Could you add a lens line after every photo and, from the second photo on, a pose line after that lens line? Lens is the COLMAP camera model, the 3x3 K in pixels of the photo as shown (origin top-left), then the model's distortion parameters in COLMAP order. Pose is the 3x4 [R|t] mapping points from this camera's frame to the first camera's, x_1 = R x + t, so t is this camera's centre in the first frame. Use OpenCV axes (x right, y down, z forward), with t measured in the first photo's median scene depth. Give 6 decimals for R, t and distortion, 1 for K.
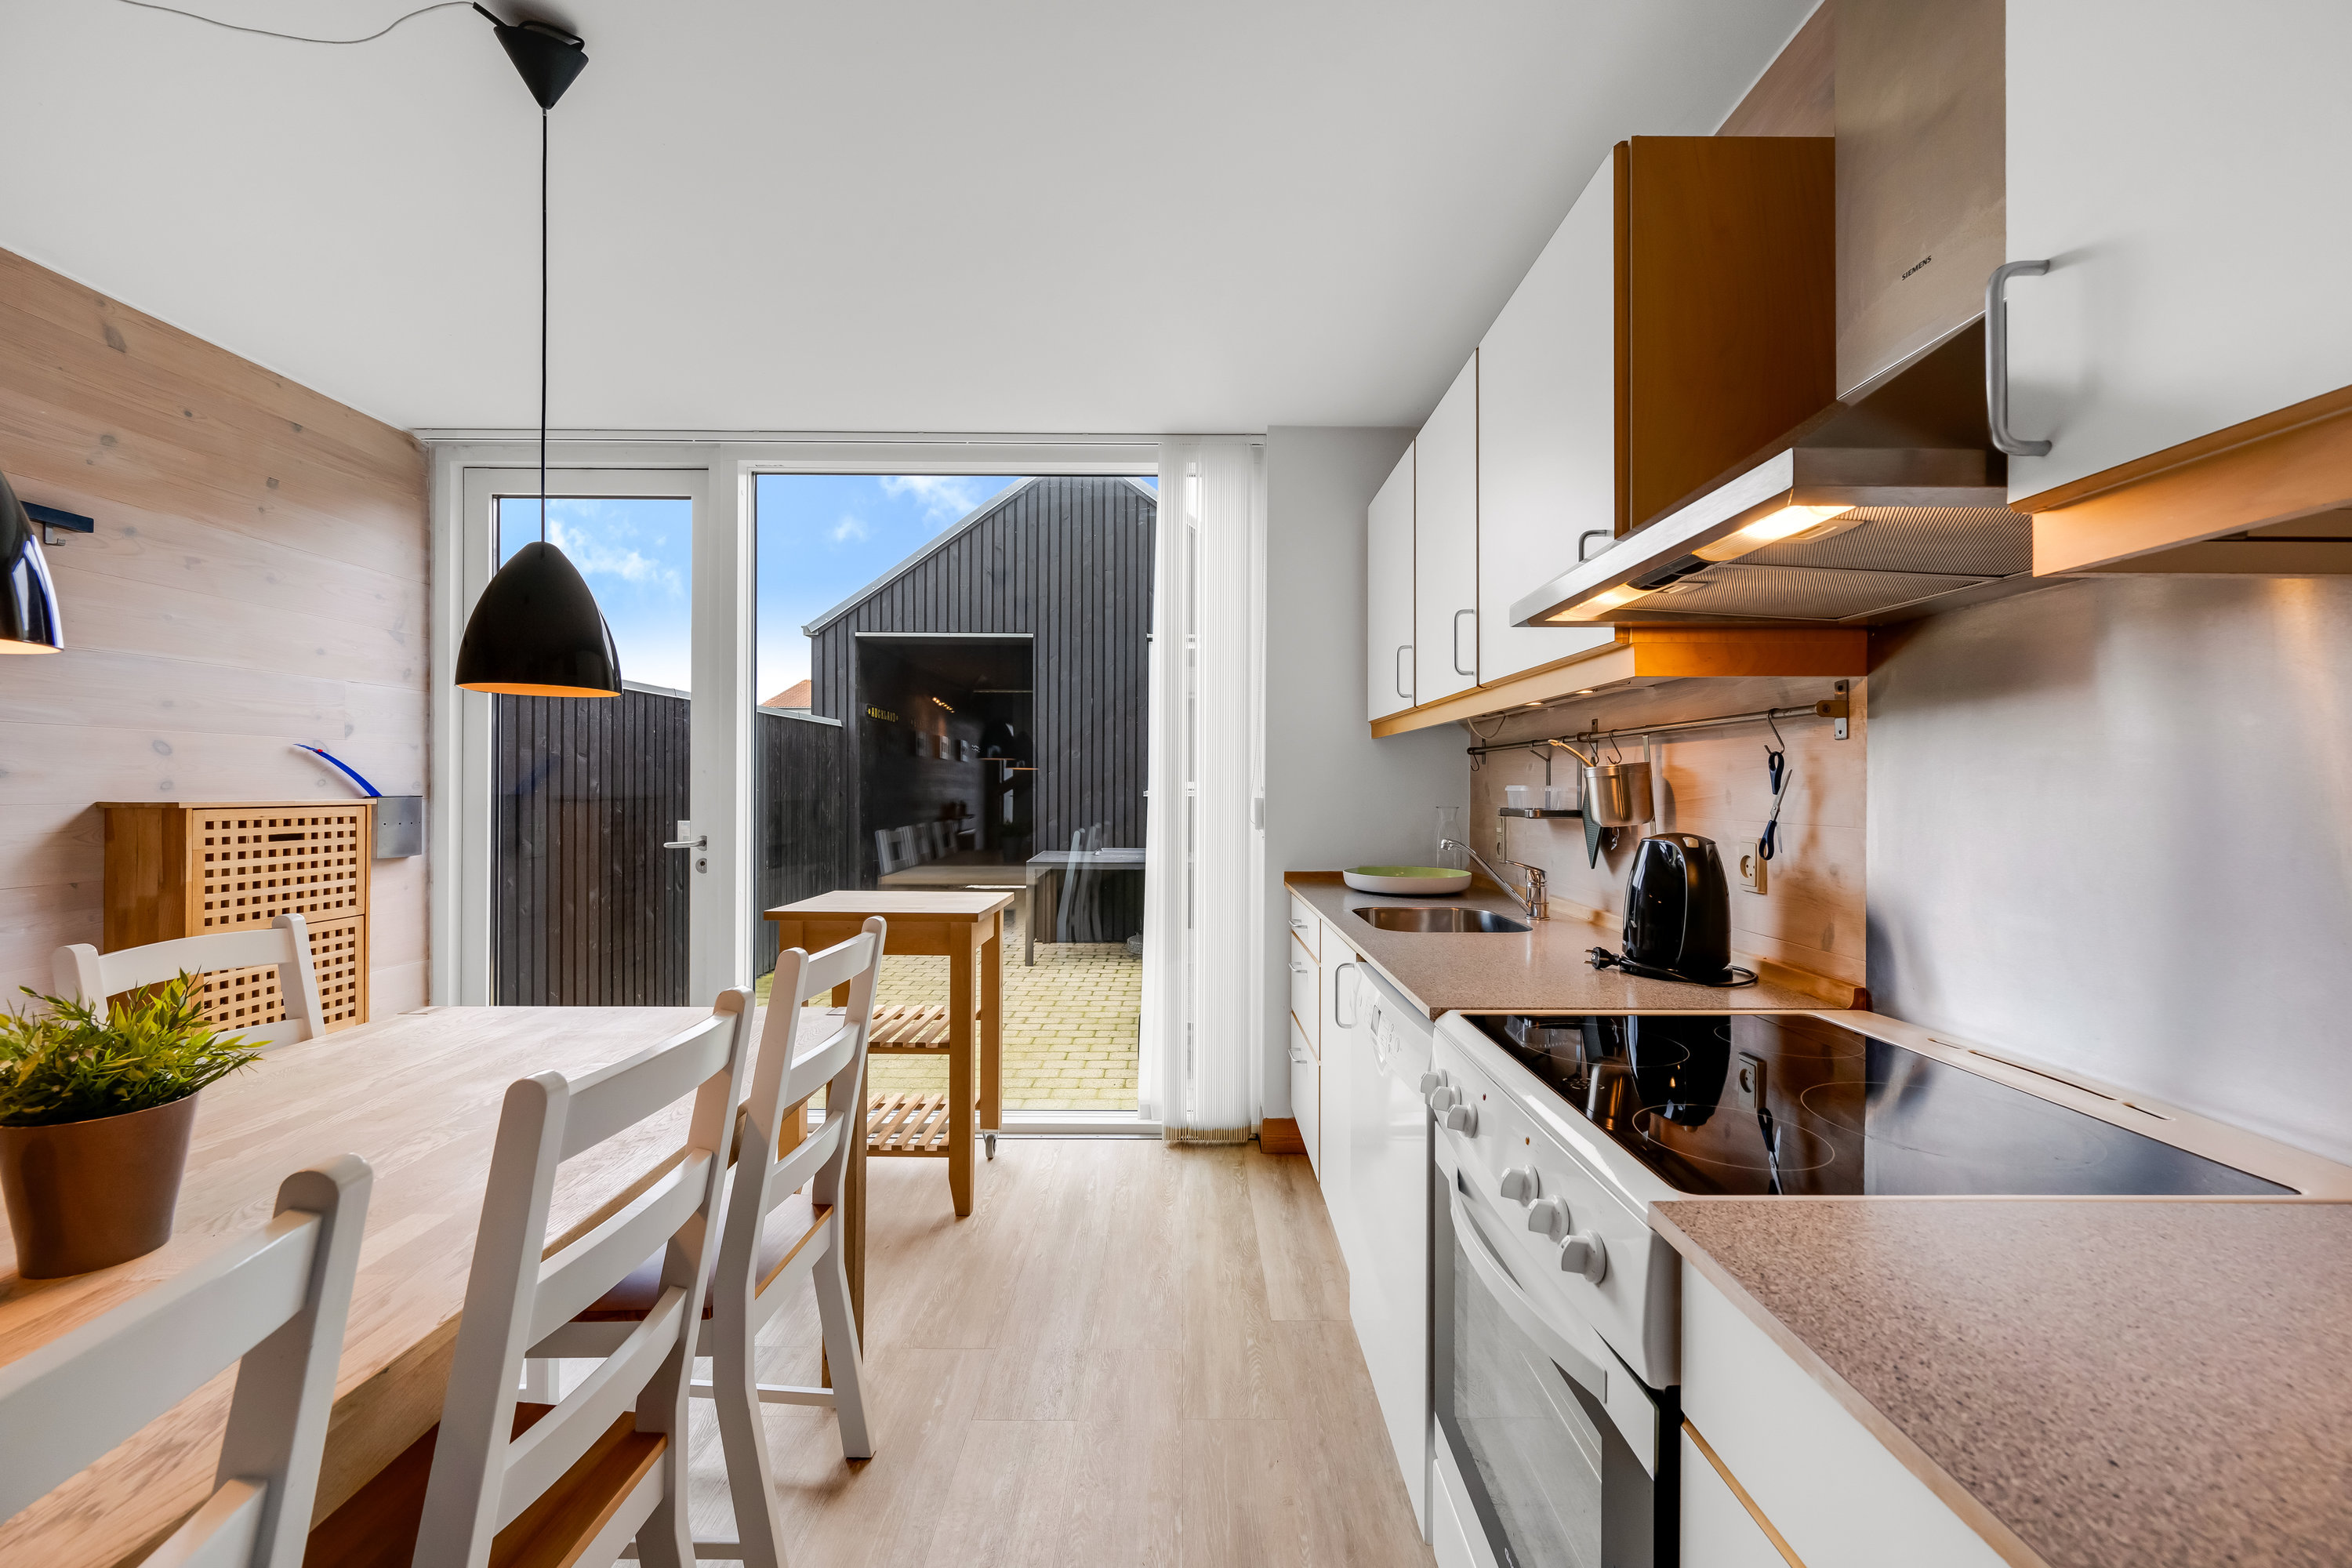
lens RADIAL K [[932.1, 0, 1174.2], [0, 932.1, 789.6], [0, 0, 1]] dist [0.000568, -0.000313]
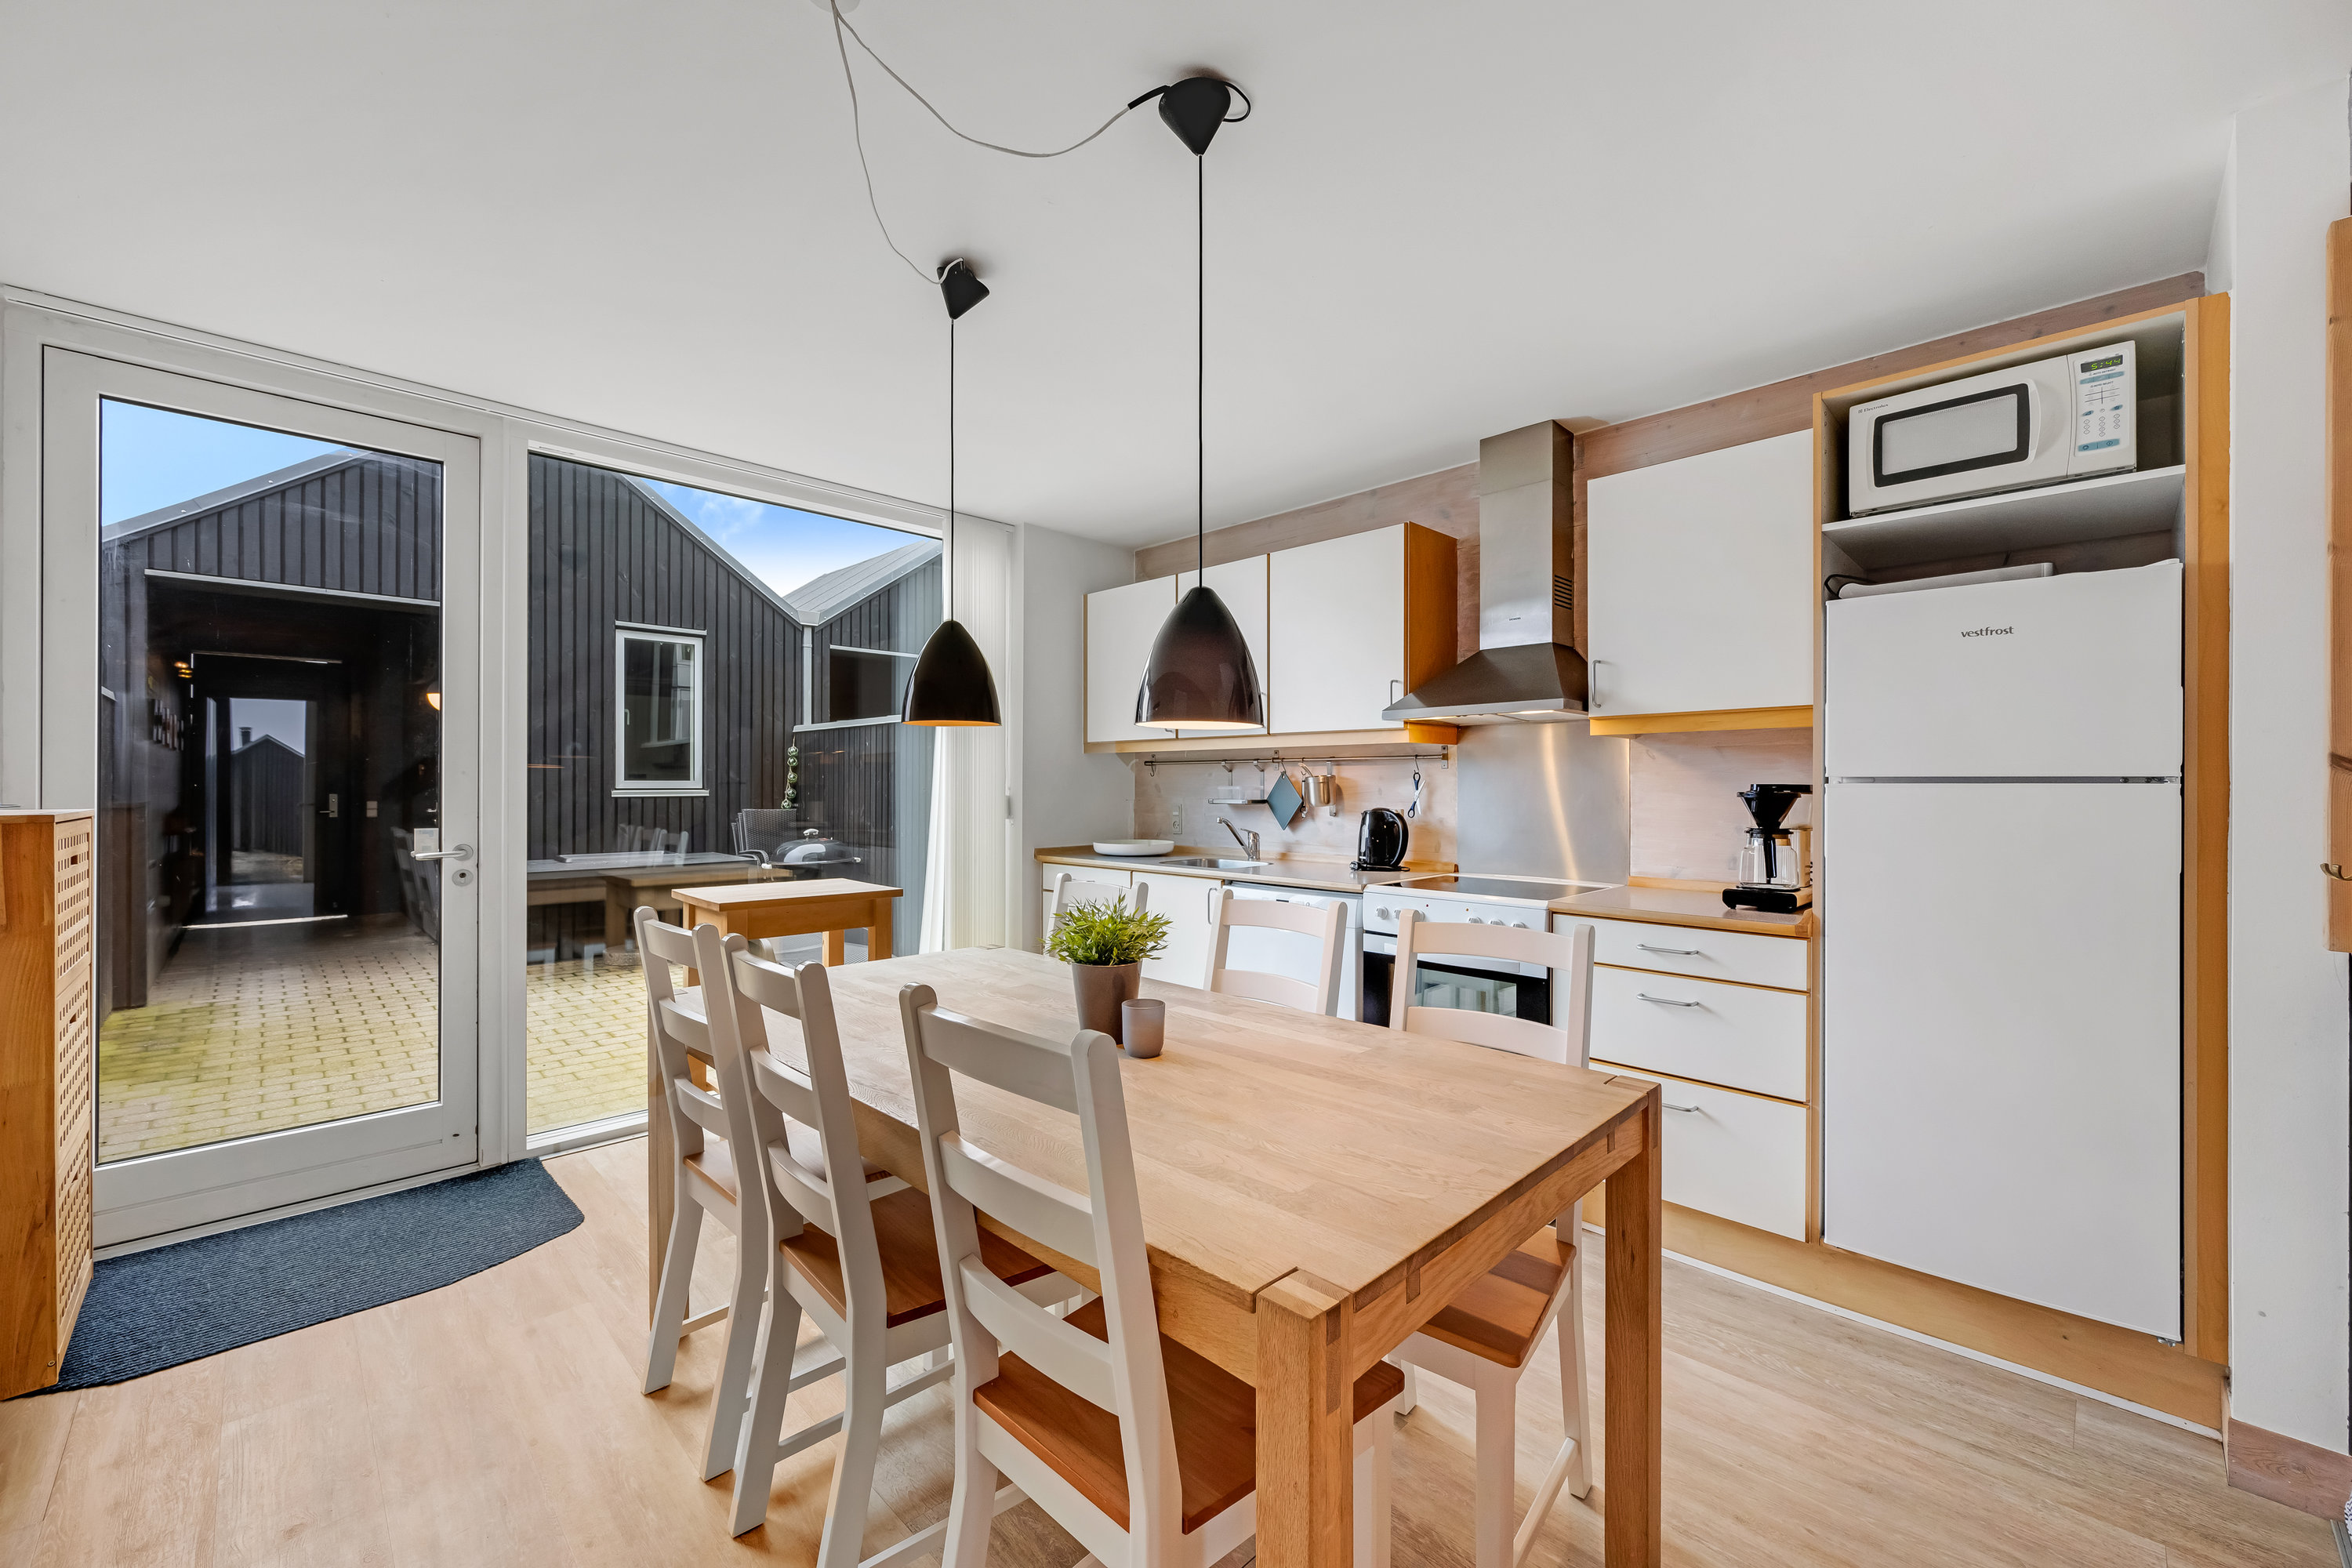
lens RADIAL K [[931.4, 0, 1176.0], [0, 931.4, 784.0], [0, 0, 1]] dist [-0.000783, -0.000256]
pose [[0.707028, -0.002318, 0.707182, -1.099588], [0.002857, 0.999996, 0.000422, -0.010921], [-0.707180, 0.001722, 0.707032, -0.194231]]
